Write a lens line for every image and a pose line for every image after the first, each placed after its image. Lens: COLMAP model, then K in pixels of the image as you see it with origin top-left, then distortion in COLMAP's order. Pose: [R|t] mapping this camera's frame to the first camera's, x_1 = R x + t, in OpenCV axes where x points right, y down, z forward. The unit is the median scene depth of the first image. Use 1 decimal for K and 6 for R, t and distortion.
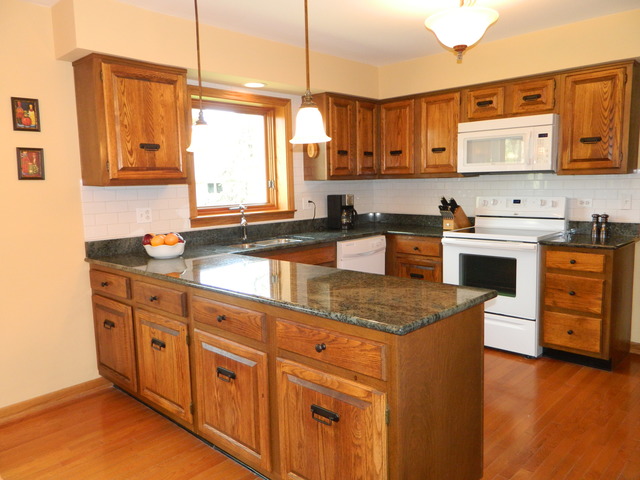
lens RADIAL K [[500.0, 0, 318.8], [0, 500.0, 239.0], [0, 0, 1]] dist [0.022510, -0.002634]
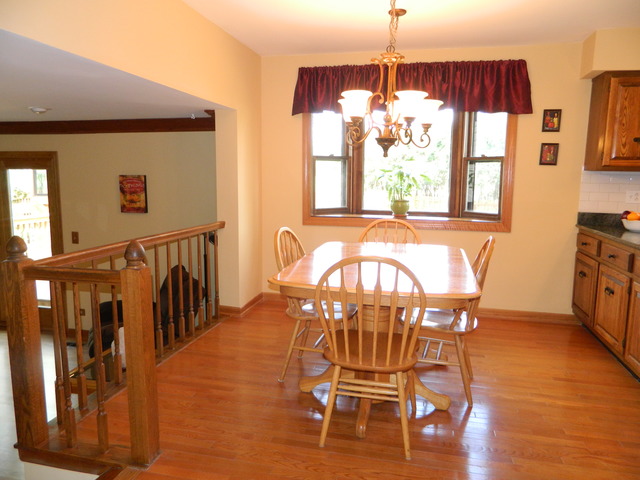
lens RADIAL K [[471.5, 0, 321.7], [0, 471.5, 237.2], [0, 0, 1]] dist [0.009948, -0.014860]
pose [[0.521042, 0.151427, -0.839991, 0.264864], [-0.127498, 0.986903, 0.098825, 0.036696], [0.843955, 0.055605, 0.533524, -0.268614]]
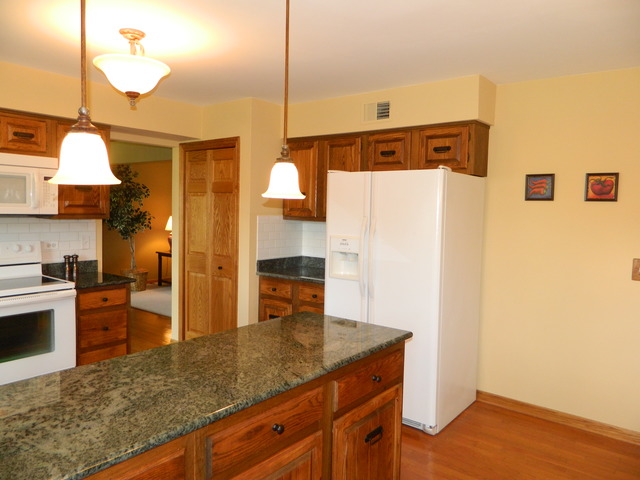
lens RADIAL K [[471.5, 0, 320.3], [0, 471.5, 237.1], [0, 0, 1]] dist [0.009948, -0.014860]
pose [[-0.111439, -0.034035, 0.993188, -0.628649], [0.091012, 0.994864, 0.044304, -0.103660], [-0.989595, 0.095329, -0.107769, 0.709462]]
